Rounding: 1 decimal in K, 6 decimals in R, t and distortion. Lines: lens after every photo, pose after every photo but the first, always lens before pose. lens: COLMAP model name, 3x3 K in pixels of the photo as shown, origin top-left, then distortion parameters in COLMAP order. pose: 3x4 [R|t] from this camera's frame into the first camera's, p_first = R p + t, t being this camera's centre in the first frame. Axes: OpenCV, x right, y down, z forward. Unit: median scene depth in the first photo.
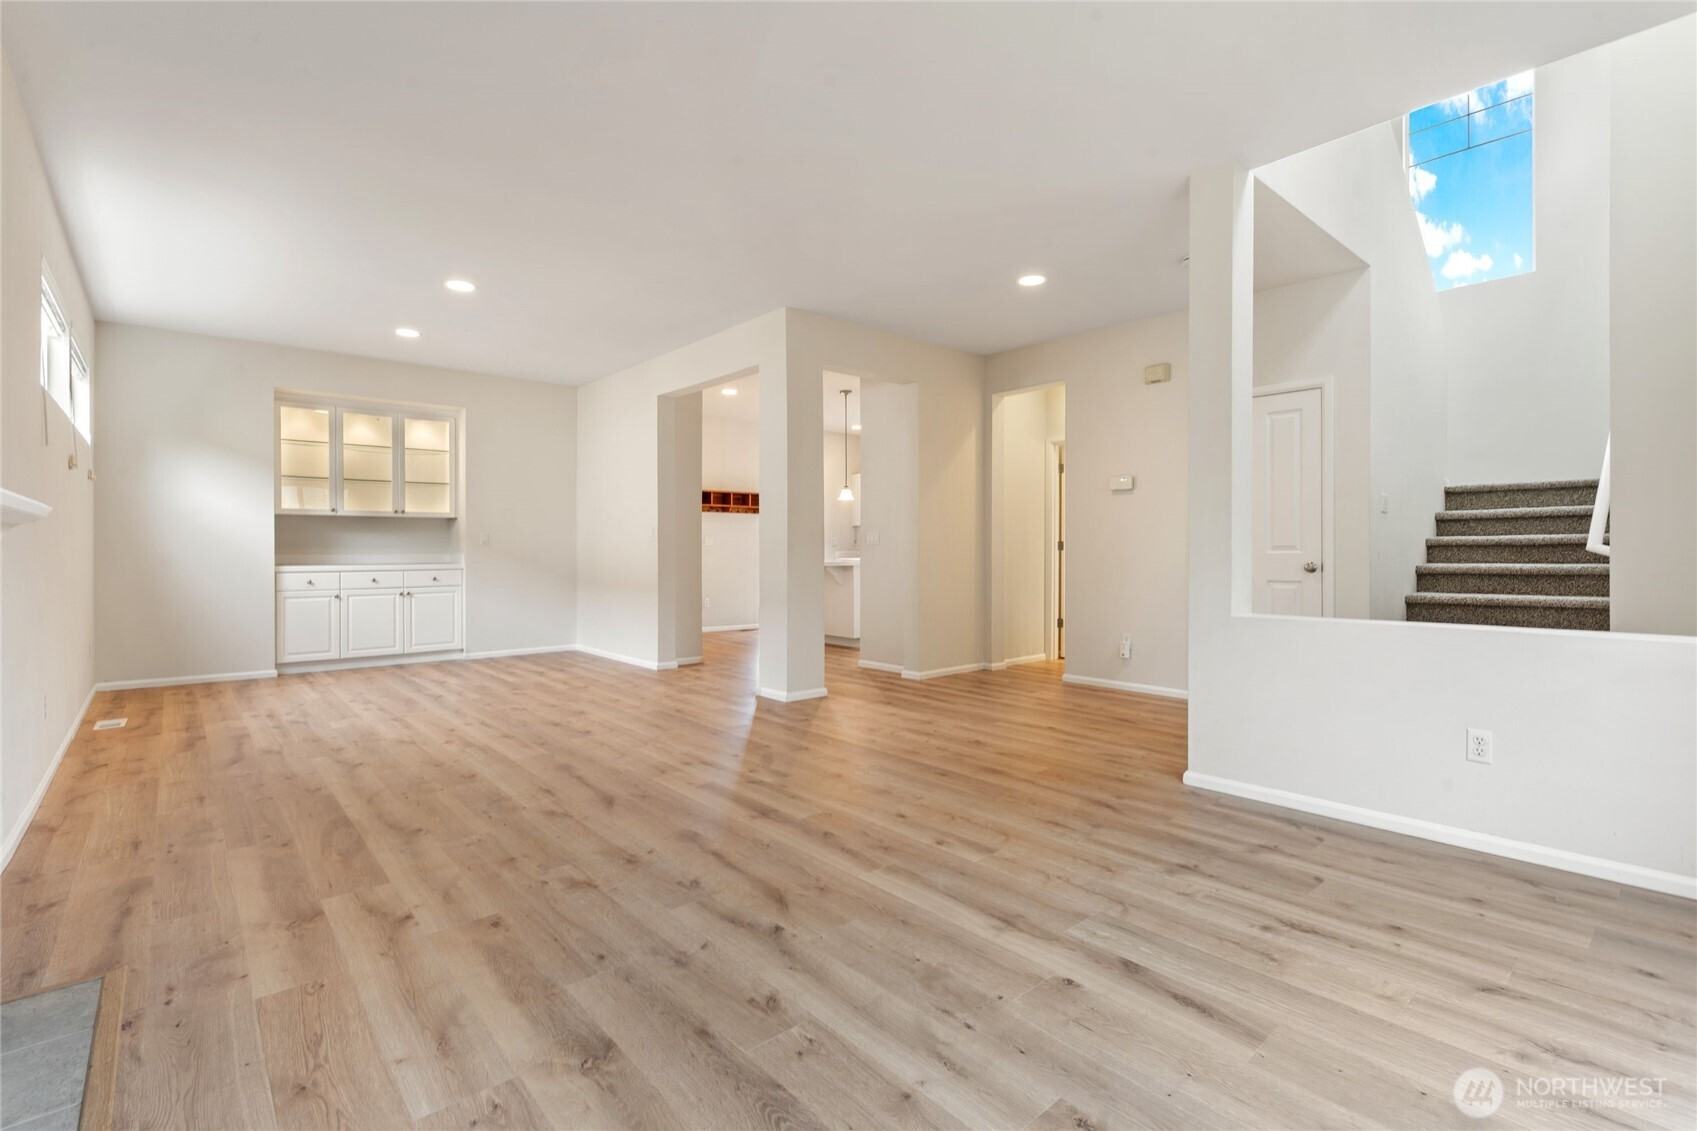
lens RADIAL K [[777.2, 0, 843.1], [0, 777.2, 558.5], [0, 0, 1]] dist [-0.000386, 0.000879]
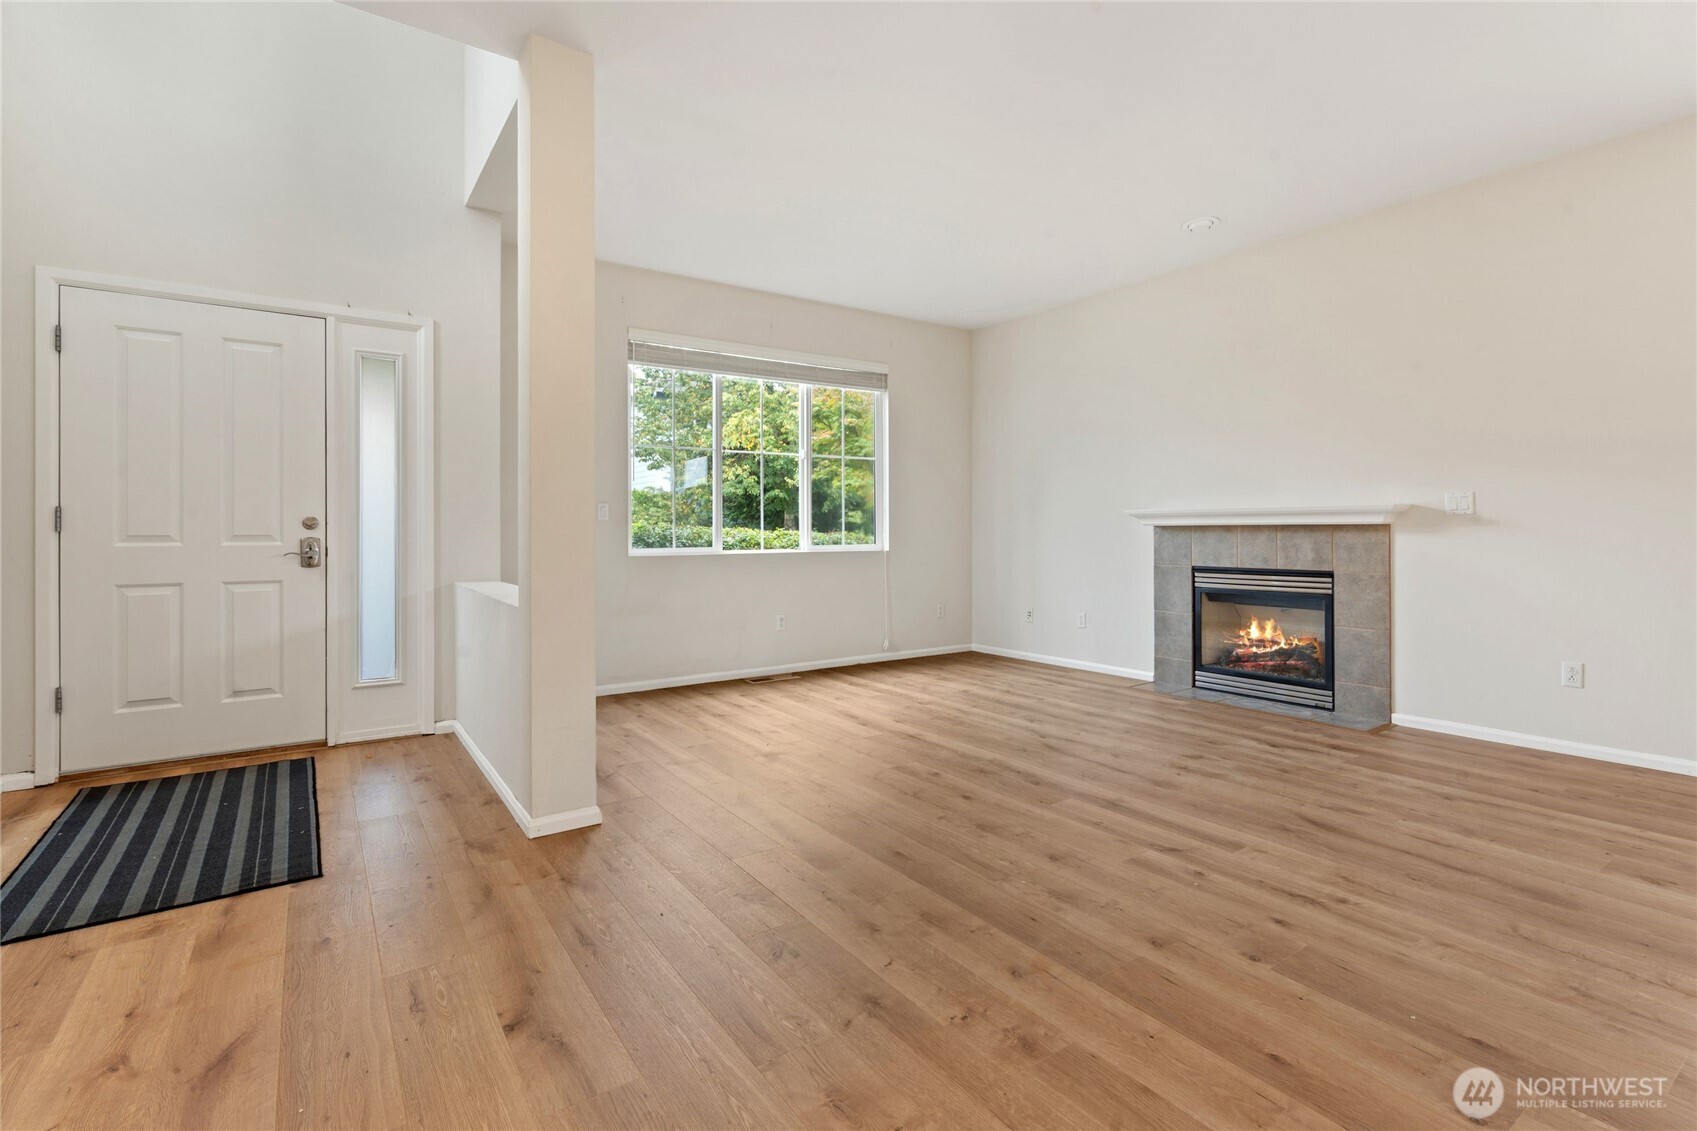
lens RADIAL K [[777.2, 0, 878.1], [0, 777.2, 527.4], [0, 0, 1]] dist [-0.000386, 0.000879]
pose [[-0.996740, 0.006567, 0.080408, 0.119795], [0.006827, 0.999972, 0.002954, -0.012272], [-0.080386, 0.003493, -0.996758, 2.255748]]
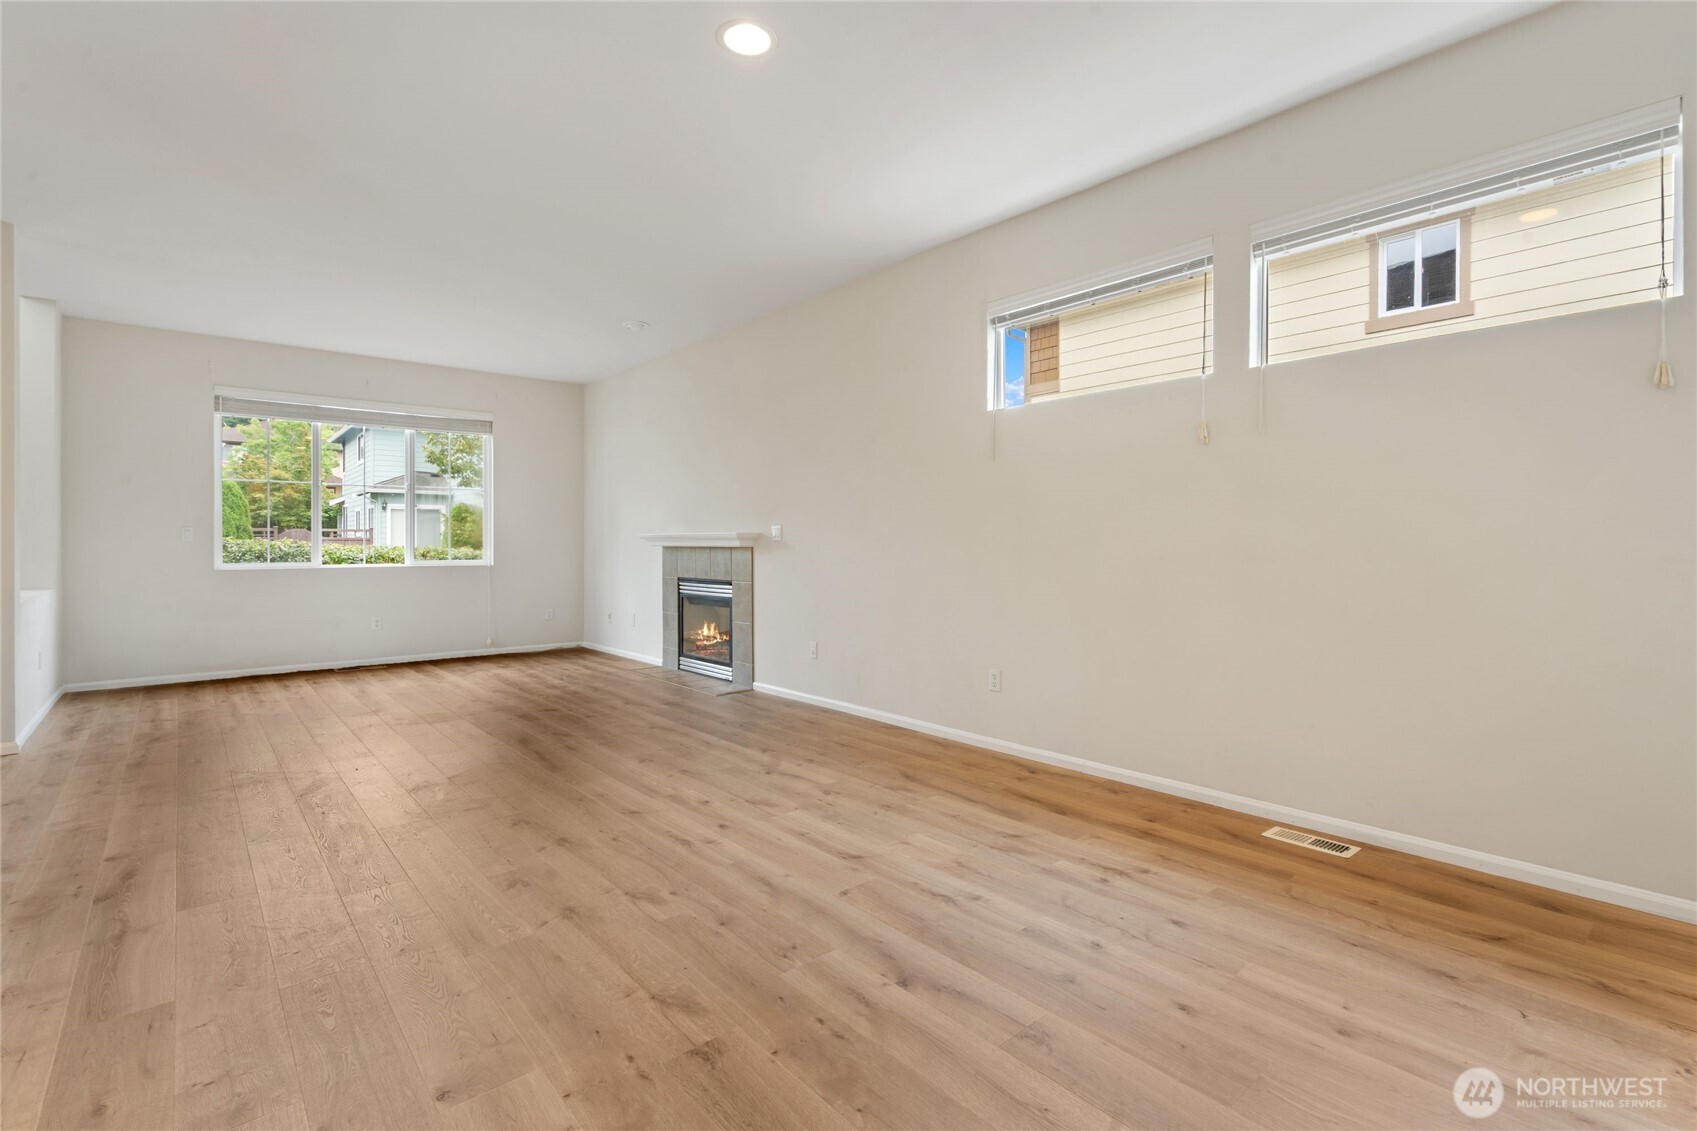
lens RADIAL K [[777.2, 0, 848.1], [0, 777.2, 548.9], [0, 0, 1]] dist [-0.000386, 0.000879]
pose [[-0.999994, 0.003033, 0.001676, -1.032417], [0.003056, 0.999897, 0.014034, -0.030575], [-0.001633, 0.014039, -0.999900, 2.785149]]
